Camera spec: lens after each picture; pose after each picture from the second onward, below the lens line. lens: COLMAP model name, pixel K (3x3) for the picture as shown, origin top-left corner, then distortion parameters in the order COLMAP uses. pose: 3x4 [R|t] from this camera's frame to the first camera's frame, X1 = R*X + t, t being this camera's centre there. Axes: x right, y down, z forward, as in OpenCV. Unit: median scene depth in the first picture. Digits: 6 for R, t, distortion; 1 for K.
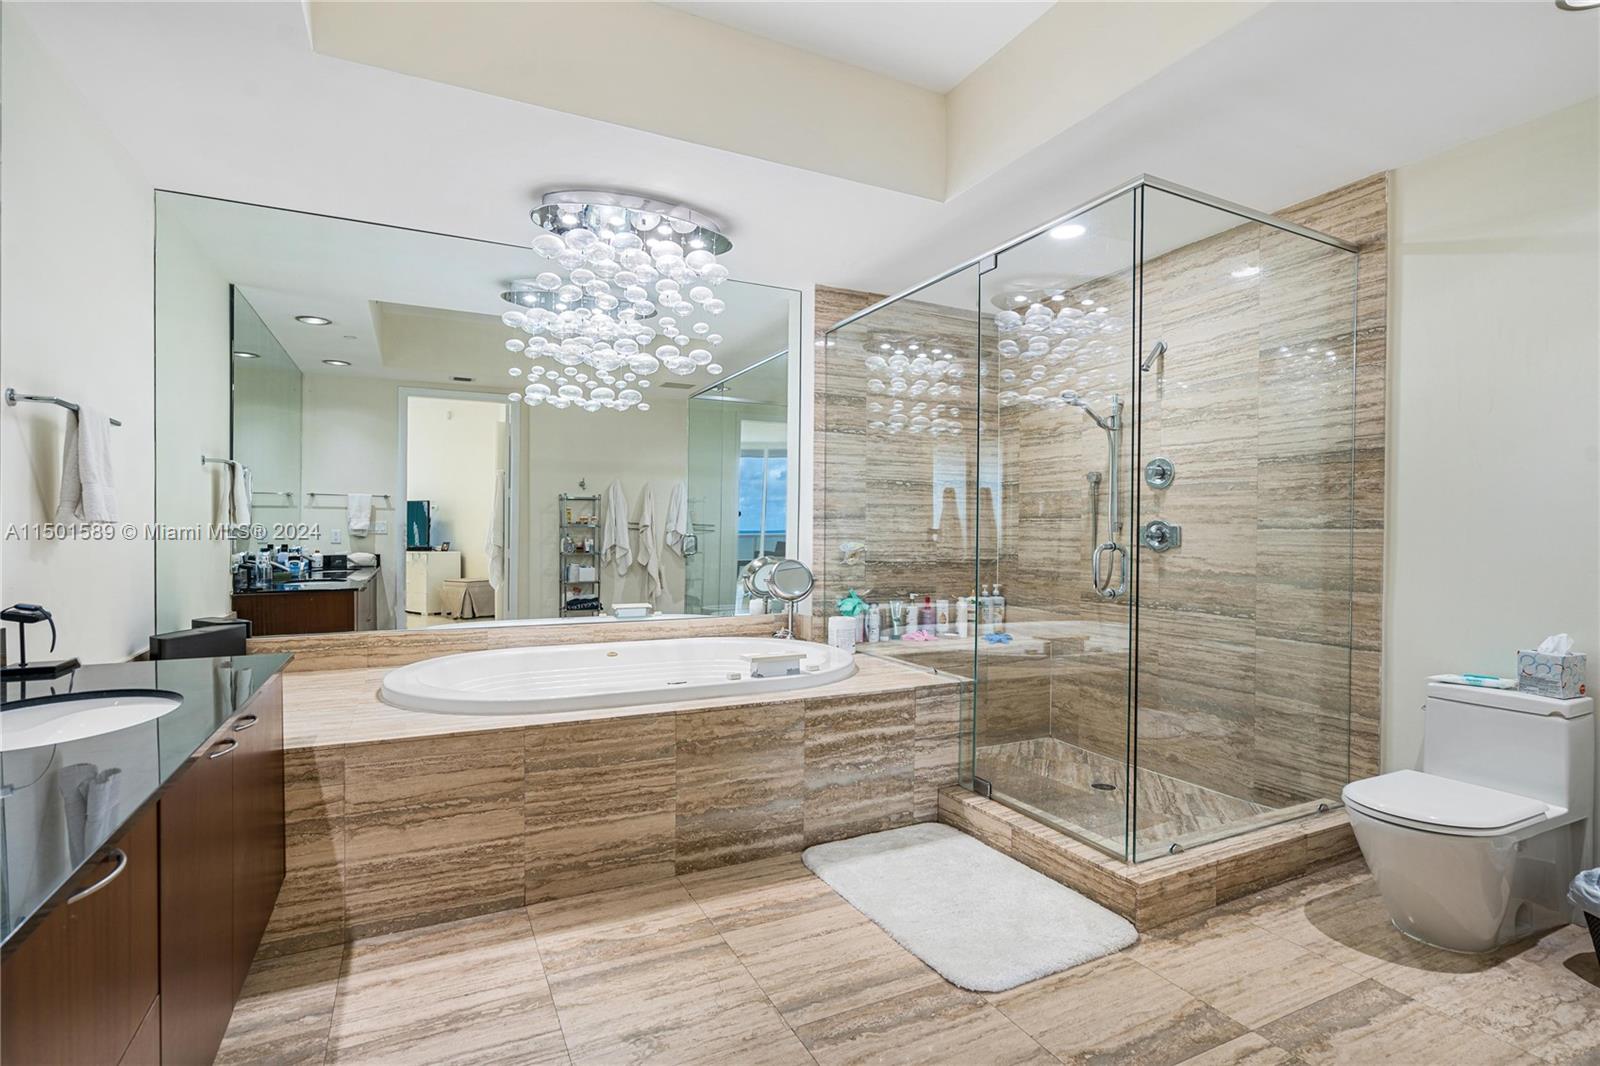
lens RADIAL K [[714.2, 0, 797.3], [0, 714.2, 546.1], [0, 0, 1]] dist [-0.000971, -0.000013]
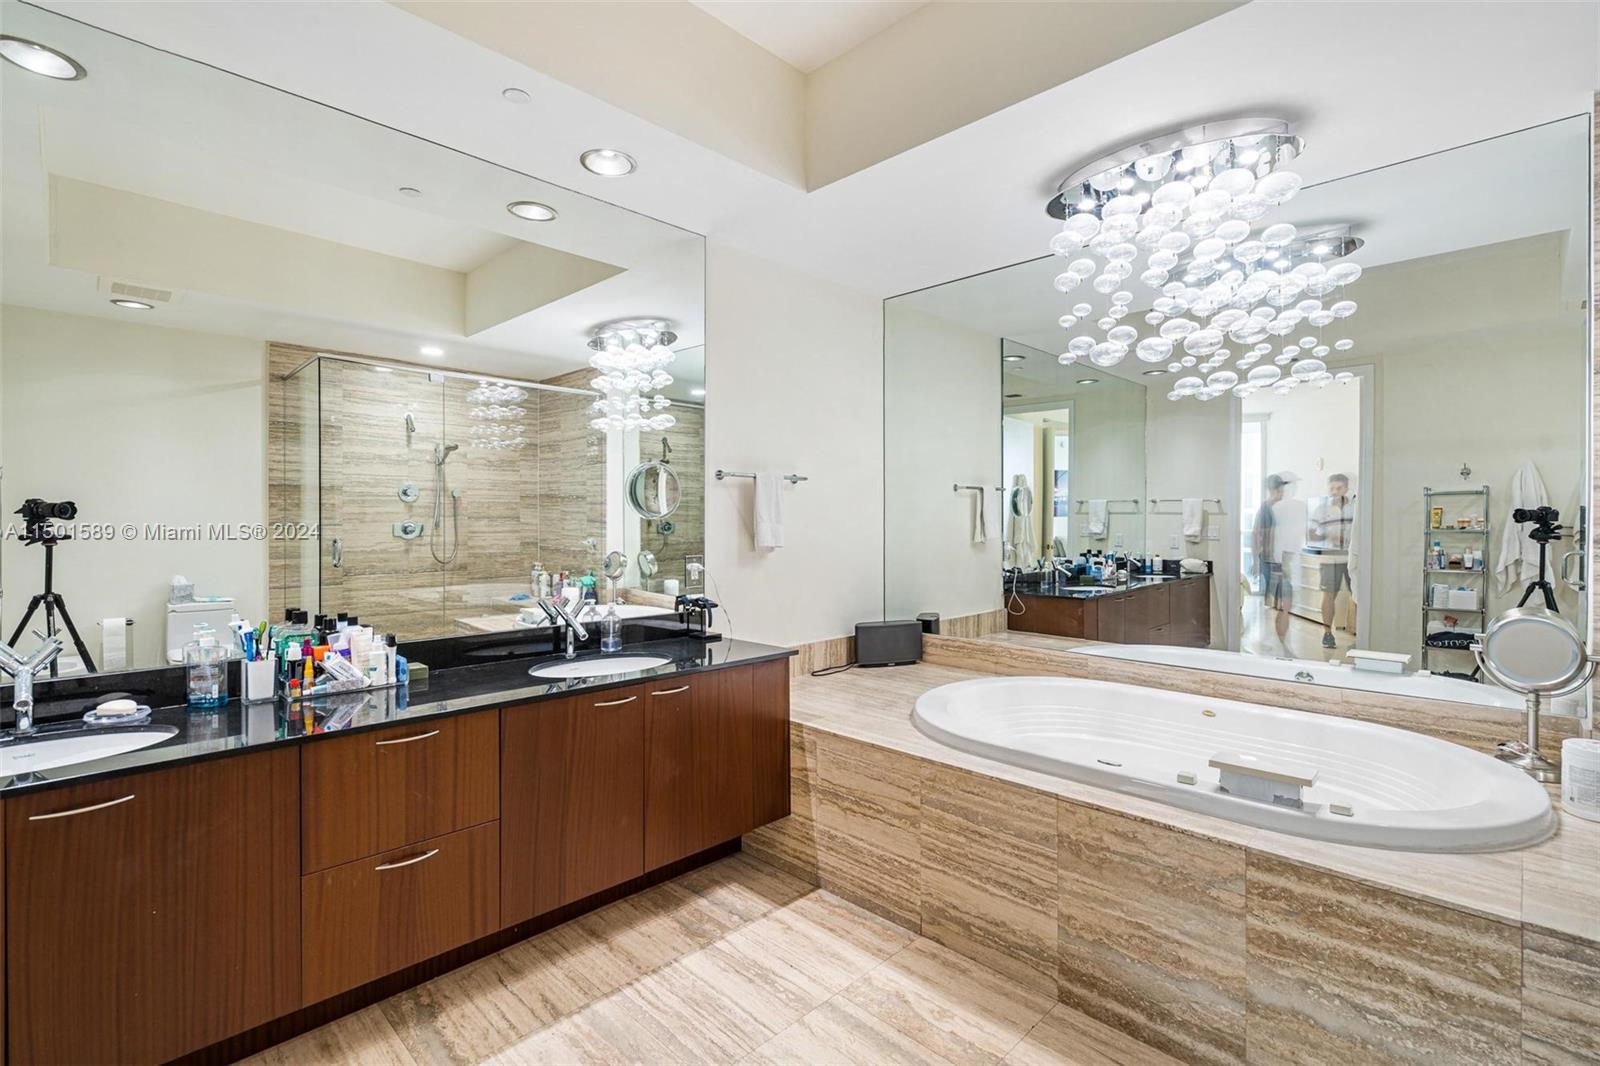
lens RADIAL K [[753.3, 0, 808.2], [0, 753.3, 531.0], [0, 0, 1]] dist [0.000641, -0.000642]
pose [[0.357044, 0.001132, -0.934087, 0.504002], [-0.012626, 0.999914, -0.003615, -0.055976], [0.934002, 0.013084, 0.357028, 0.419787]]
